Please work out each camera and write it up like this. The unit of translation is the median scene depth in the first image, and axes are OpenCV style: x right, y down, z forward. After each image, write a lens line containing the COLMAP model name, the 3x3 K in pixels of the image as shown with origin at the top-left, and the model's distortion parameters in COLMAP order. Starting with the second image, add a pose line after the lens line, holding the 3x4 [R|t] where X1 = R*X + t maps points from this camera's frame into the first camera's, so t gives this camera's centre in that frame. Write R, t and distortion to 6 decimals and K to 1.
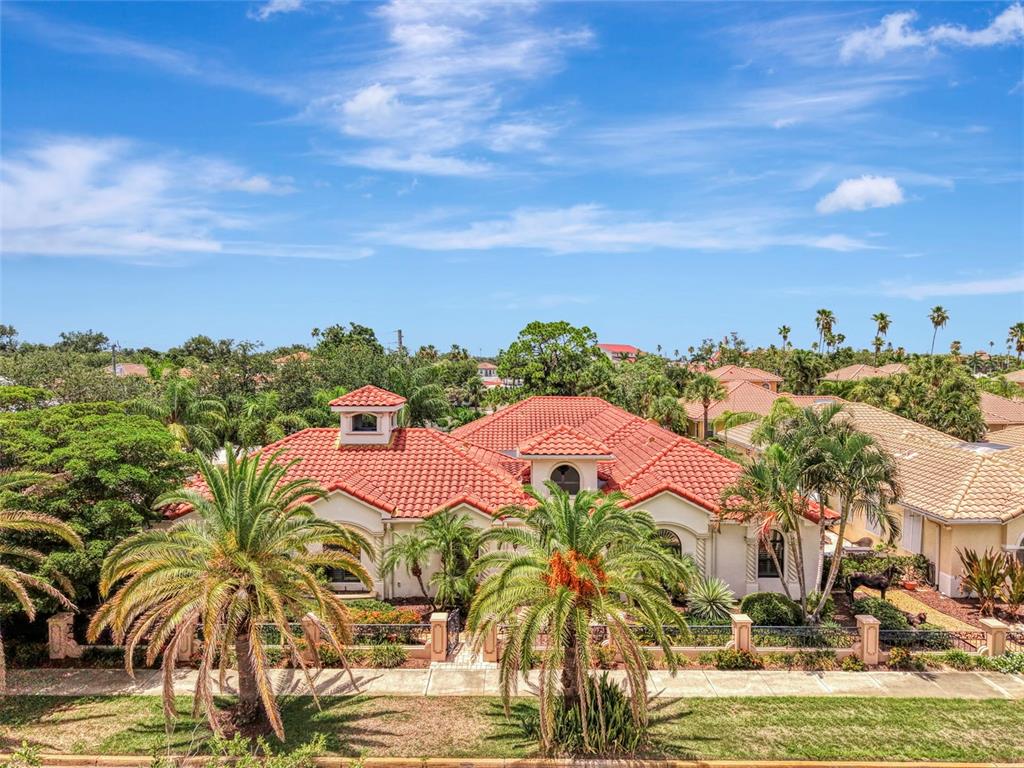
lens RADIAL K [[682.3, 0, 512.0], [0, 682.3, 384.0], [0, 0, 1]] dist [0.029901, -0.023893]
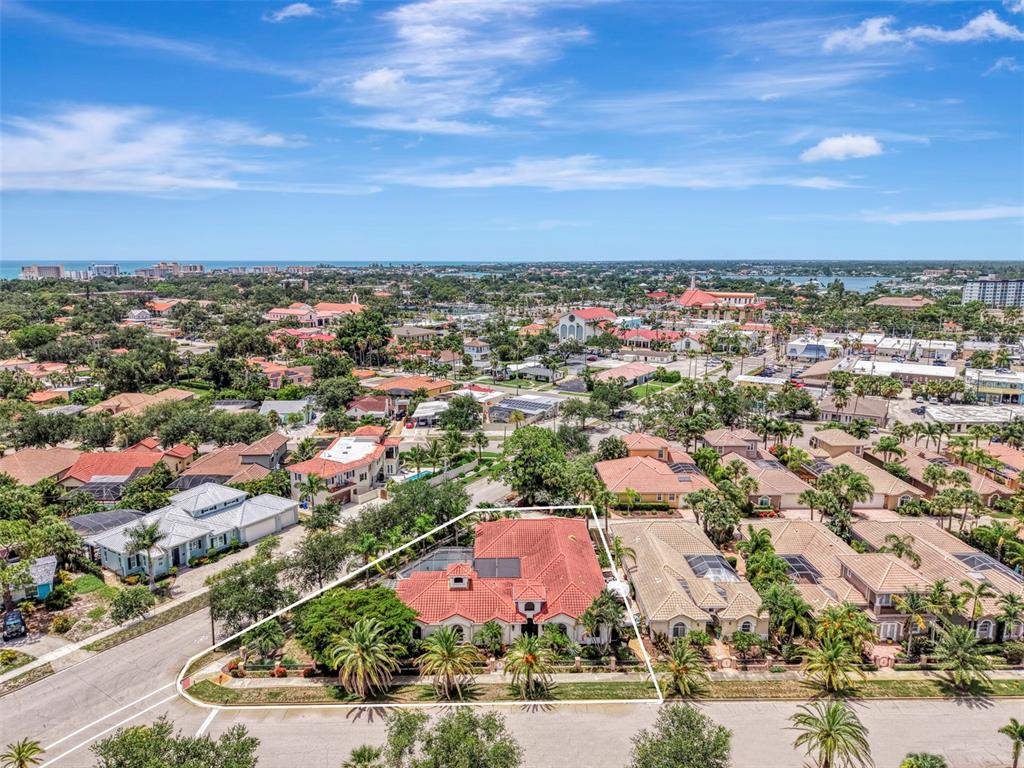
lens RADIAL K [[693.2, 0, 512.0], [0, 693.2, 384.0], [0, 0, 1]] dist [0.031062, -0.027640]
pose [[0.999679, -0.006255, 0.024563, -0.087213], [0.002423, 0.988219, 0.153025, -1.649627], [-0.025230, -0.152916, 0.987917, -2.385386]]
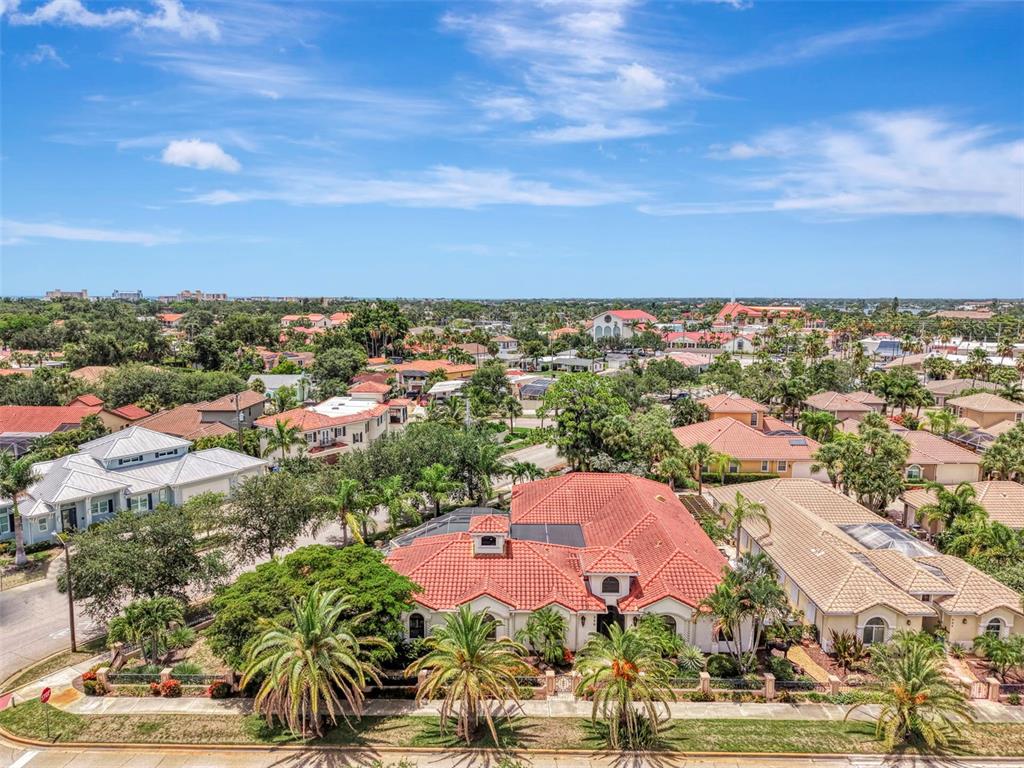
lens RADIAL K [[693.2, 0, 512.0], [0, 693.2, 384.0], [0, 0, 1]] dist [0.031062, -0.027640]
pose [[0.999970, 0.003845, -0.006782, -0.209600], [-0.003187, 0.995511, 0.094597, -0.685382], [0.007116, -0.094572, 0.995493, -0.923258]]
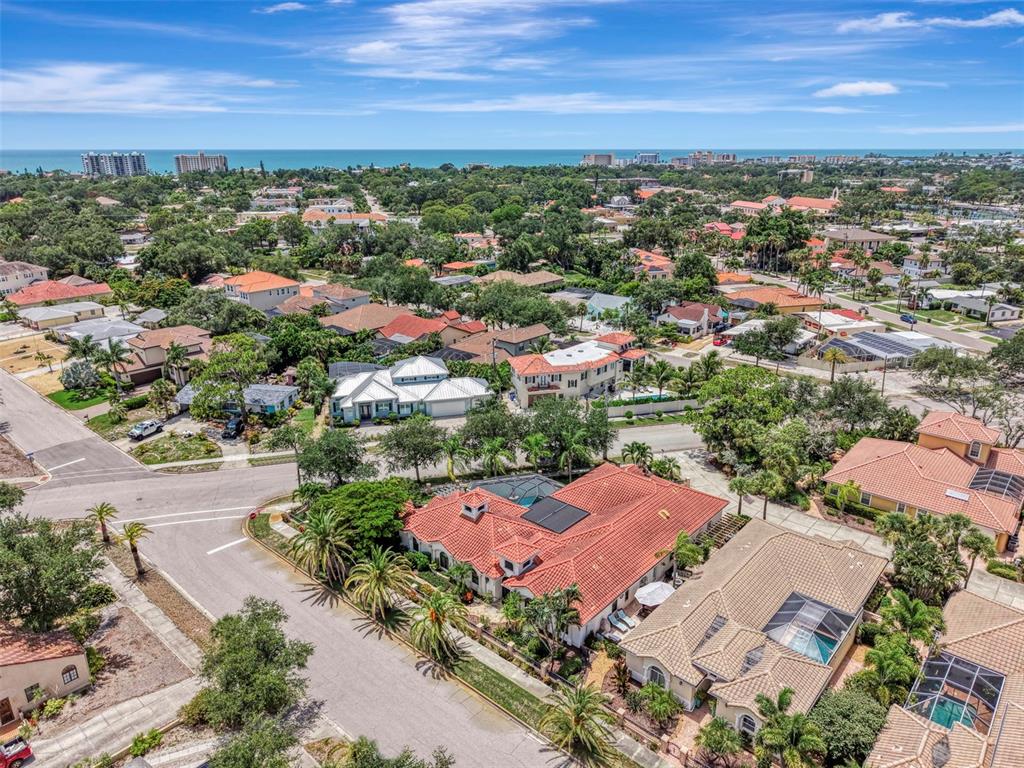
lens RADIAL K [[693.2, 0, 512.0], [0, 693.2, 384.0], [0, 0, 1]] dist [0.031062, -0.027640]
pose [[0.749863, 0.211324, -0.626935, 2.005663], [-0.015349, 0.952916, 0.302845, -1.645263], [0.661415, -0.217470, 0.717800, -0.901719]]
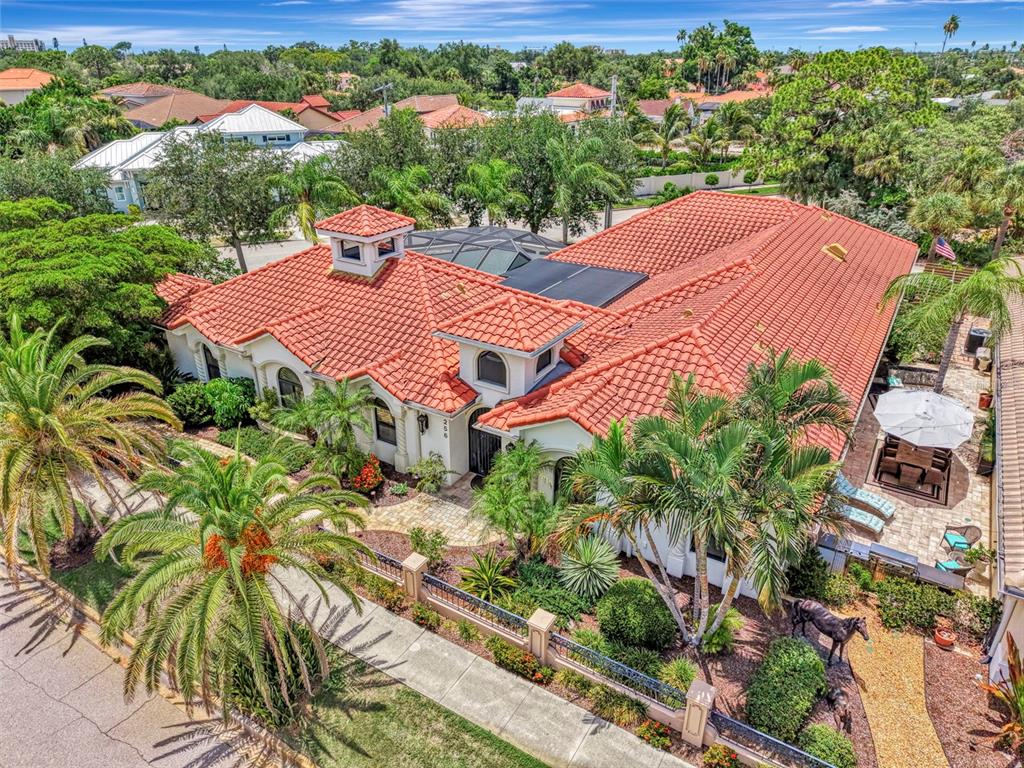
lens RADIAL K [[686.0, 0, 512.0], [0, 686.0, 384.0], [0, 0, 1]] dist [0.071722, -0.092342]
pose [[0.846923, 0.225816, -0.481383, 0.633663], [-0.015884, 0.915678, 0.401598, -0.214427], [0.531479, -0.332476, 0.779095, 0.478351]]
